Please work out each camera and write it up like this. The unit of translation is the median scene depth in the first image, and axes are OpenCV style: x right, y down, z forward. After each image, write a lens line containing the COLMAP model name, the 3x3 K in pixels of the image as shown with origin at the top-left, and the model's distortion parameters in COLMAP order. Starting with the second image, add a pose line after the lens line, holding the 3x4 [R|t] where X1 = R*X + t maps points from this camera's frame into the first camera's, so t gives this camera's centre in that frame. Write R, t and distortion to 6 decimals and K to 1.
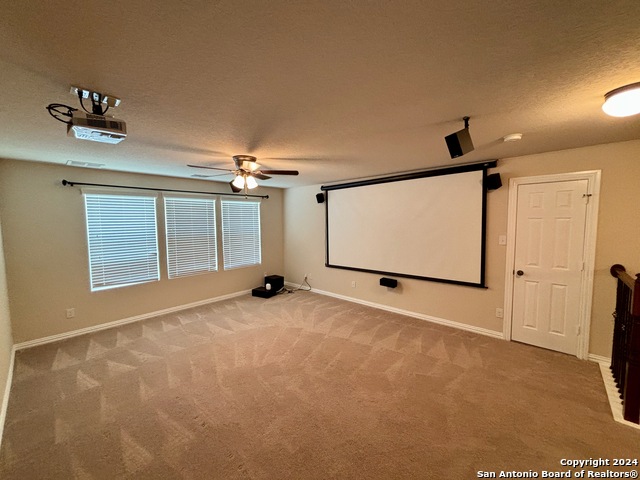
lens RADIAL K [[256.8, 0, 314.4], [0, 256.8, 236.8], [0, 0, 1]] dist [-0.000261, -0.000120]
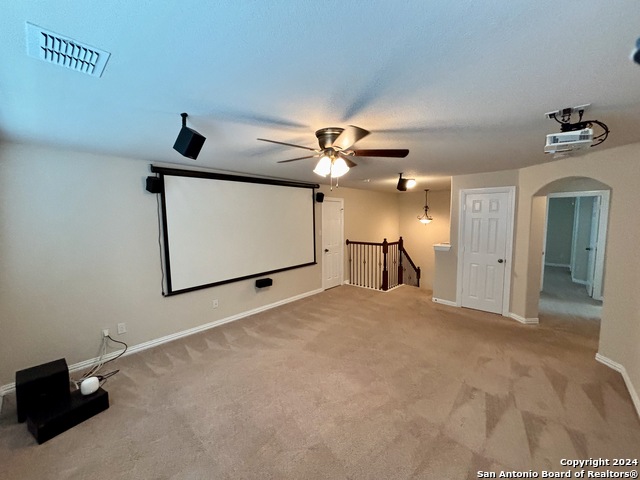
lens RADIAL K [[256.8, 0, 319.7], [0, 256.8, 238.4], [0, 0, 1]] dist [-0.000261, -0.000120]
pose [[-0.008626, -0.061092, 0.998095, -0.875425], [0.079675, 0.994917, 0.061586, -0.050735], [-0.996784, 0.080054, -0.003714, 0.947394]]
